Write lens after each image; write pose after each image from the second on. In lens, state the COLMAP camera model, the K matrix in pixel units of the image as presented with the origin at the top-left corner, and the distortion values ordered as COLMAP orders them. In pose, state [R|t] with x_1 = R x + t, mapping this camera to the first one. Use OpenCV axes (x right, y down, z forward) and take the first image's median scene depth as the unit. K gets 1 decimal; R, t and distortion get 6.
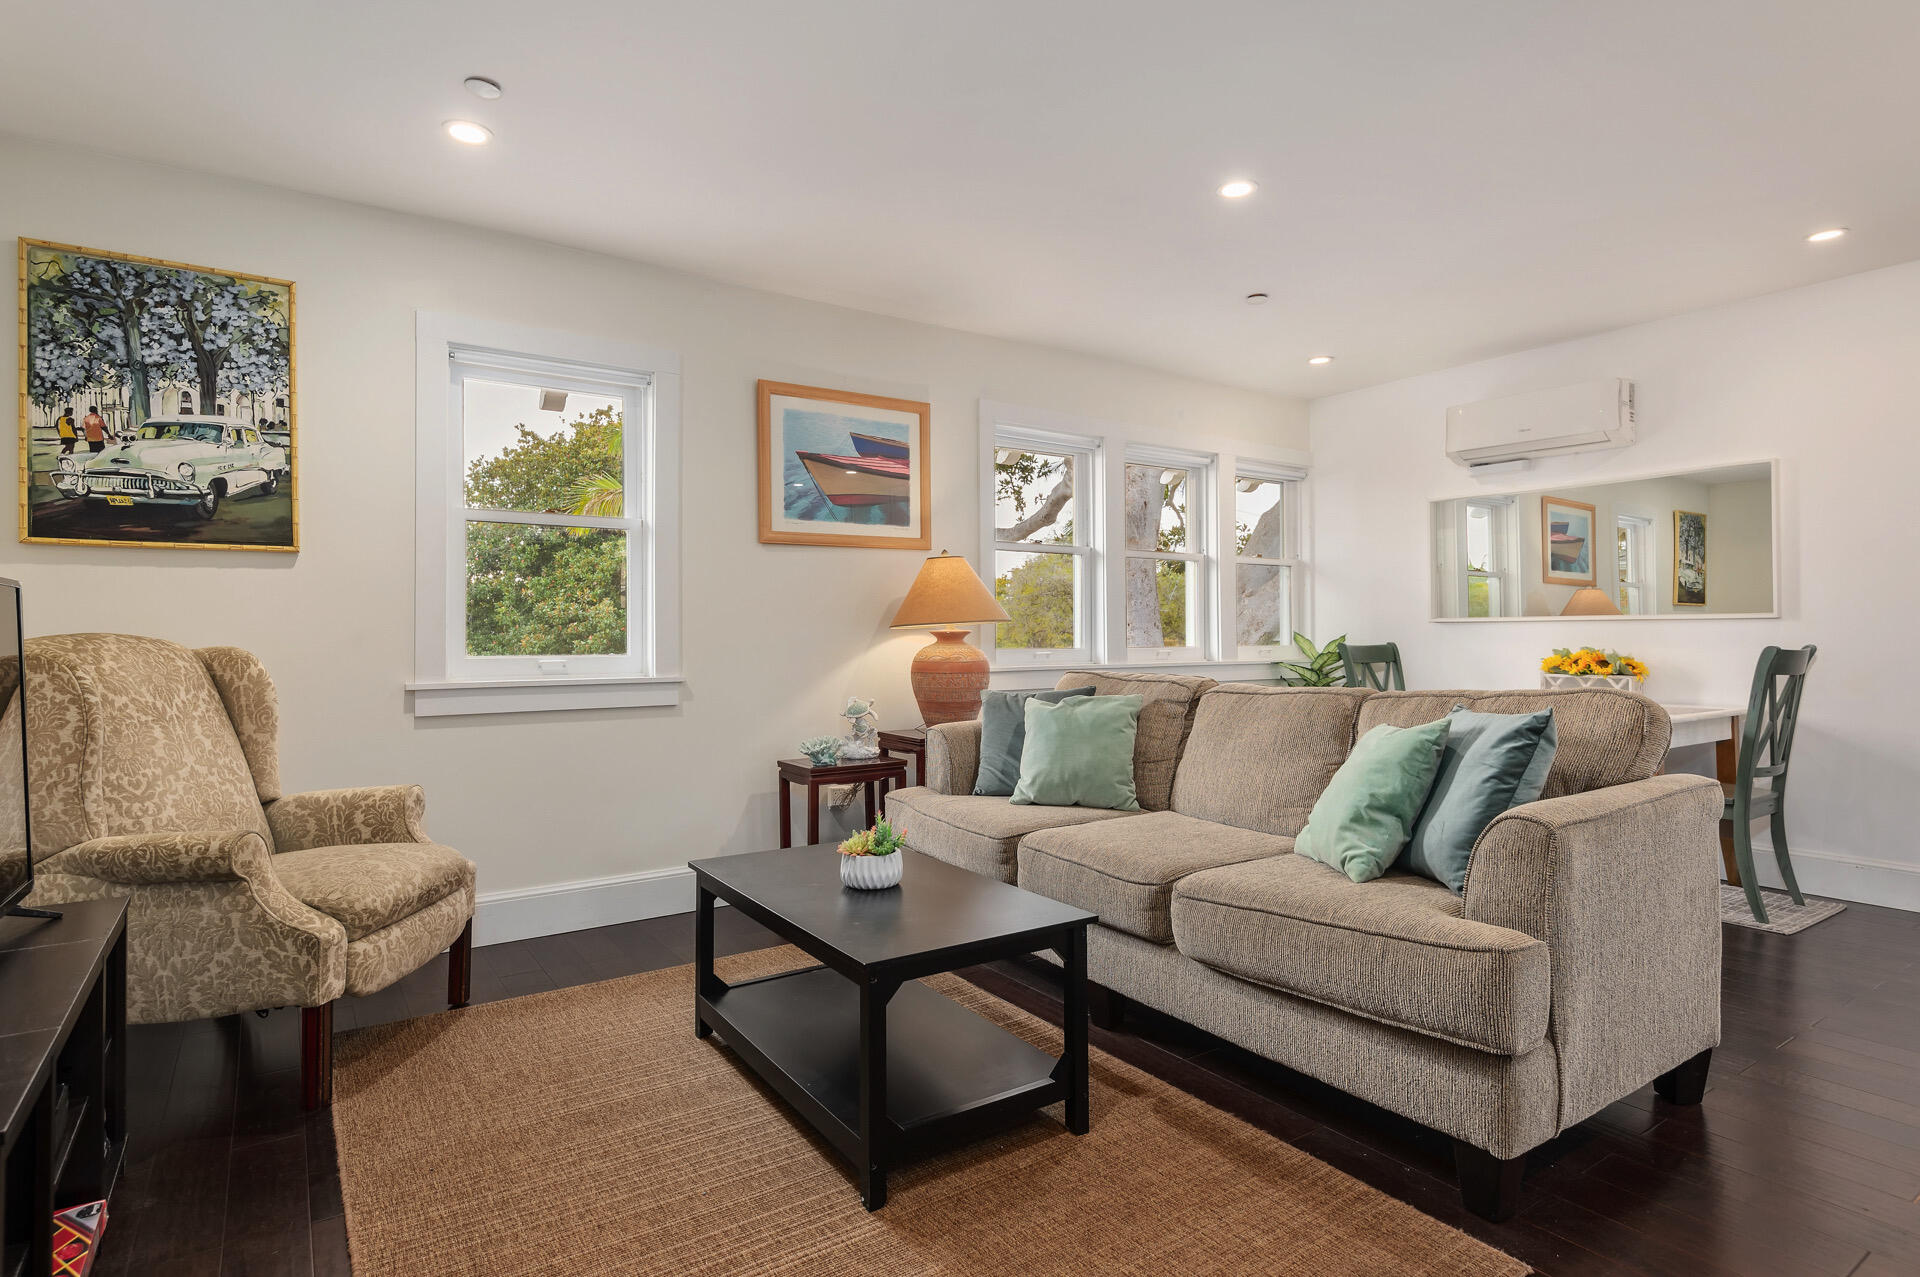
lens RADIAL K [[1022.0, 0, 956.7], [0, 1022.0, 626.8], [0, 0, 1]] dist [0.004820, -0.014217]
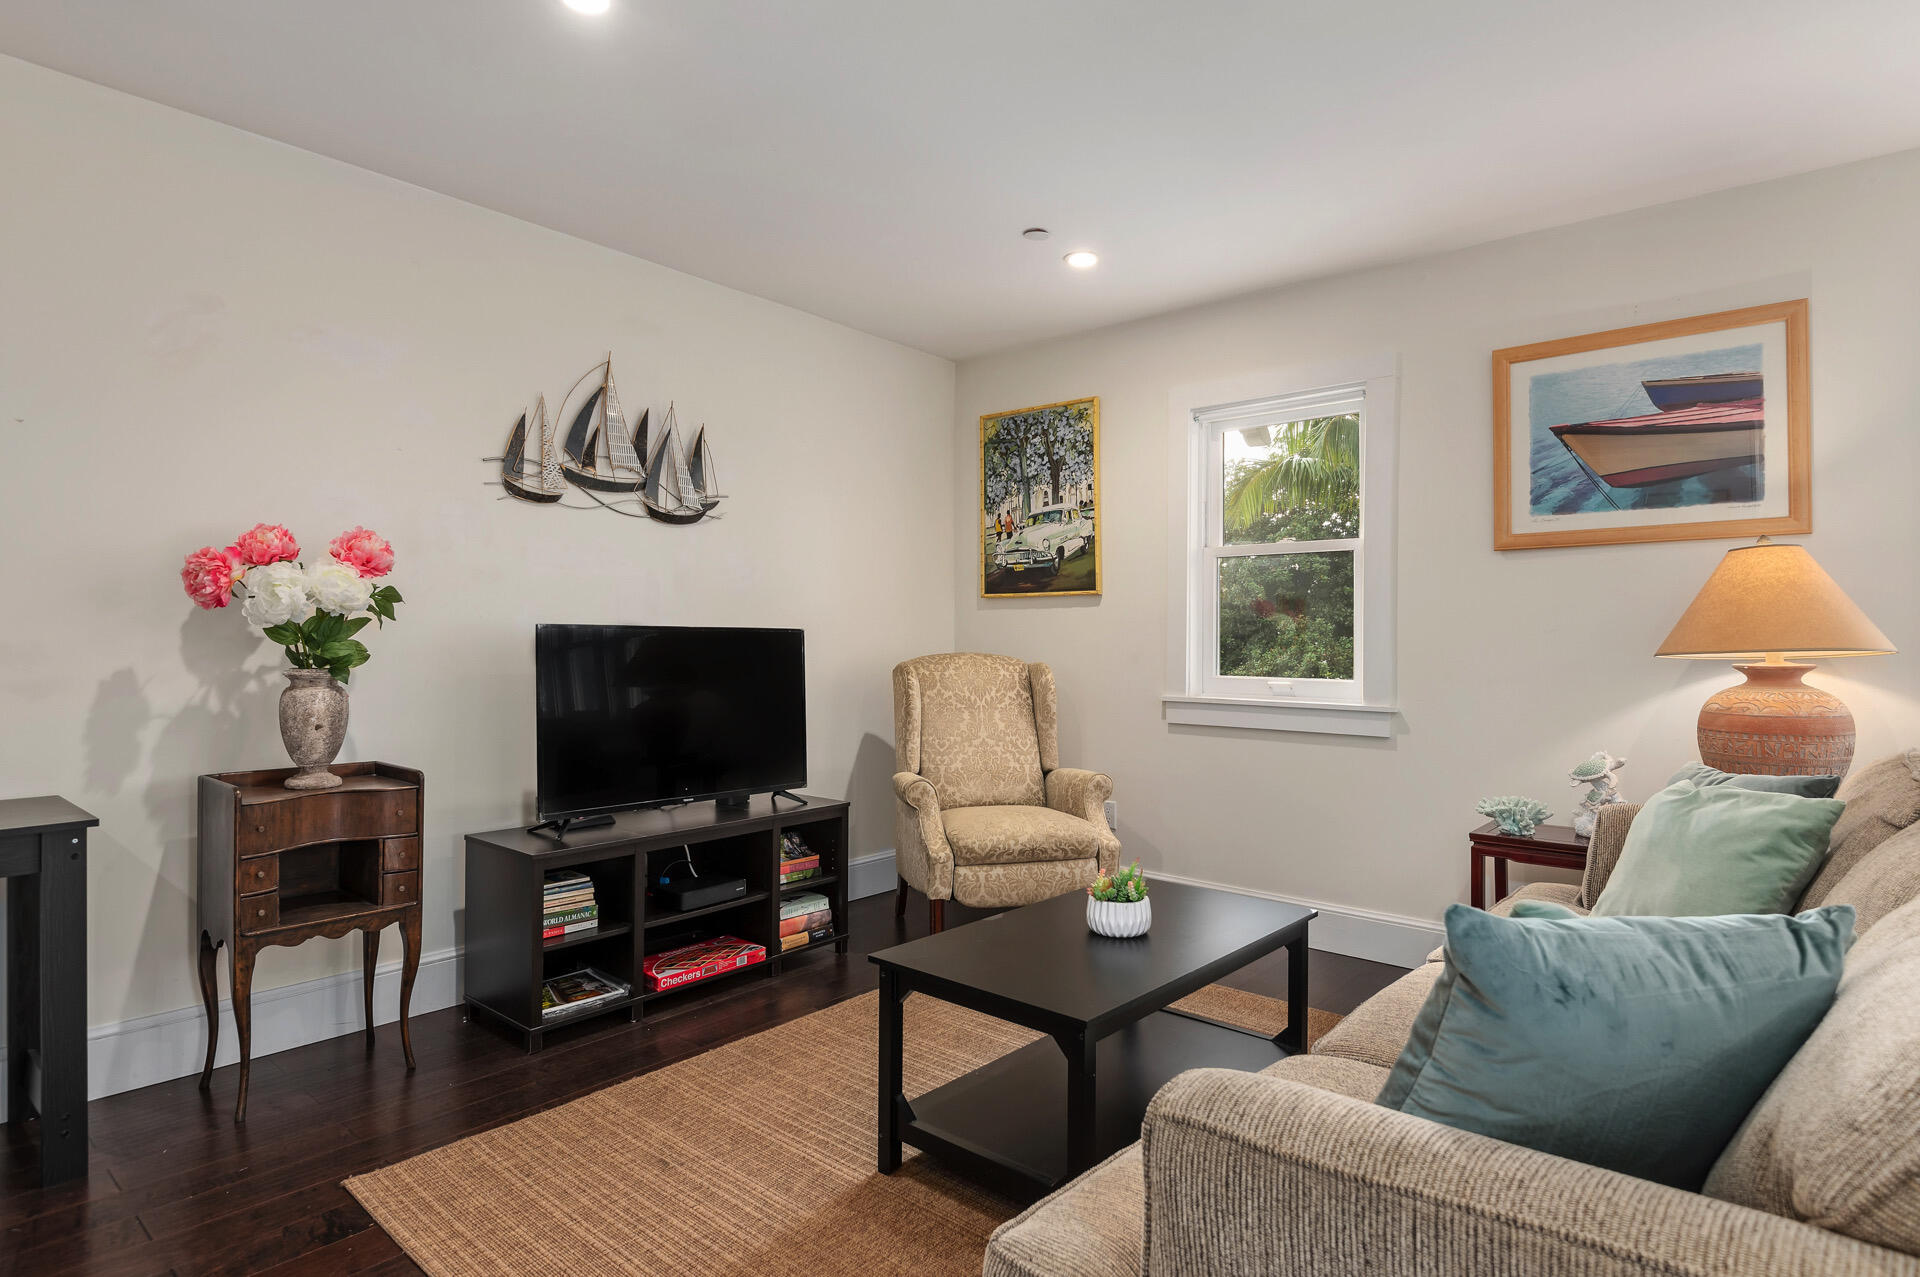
lens RADIAL K [[1022.0, 0, 950.6], [0, 1022.0, 639.1], [0, 0, 1]] dist [0.004820, -0.014217]
pose [[0.232764, 0.002306, -0.972531, 0.653977], [-0.002164, 0.999996, 0.001853, -0.015974], [0.972531, 0.001674, 0.232768, 0.506833]]
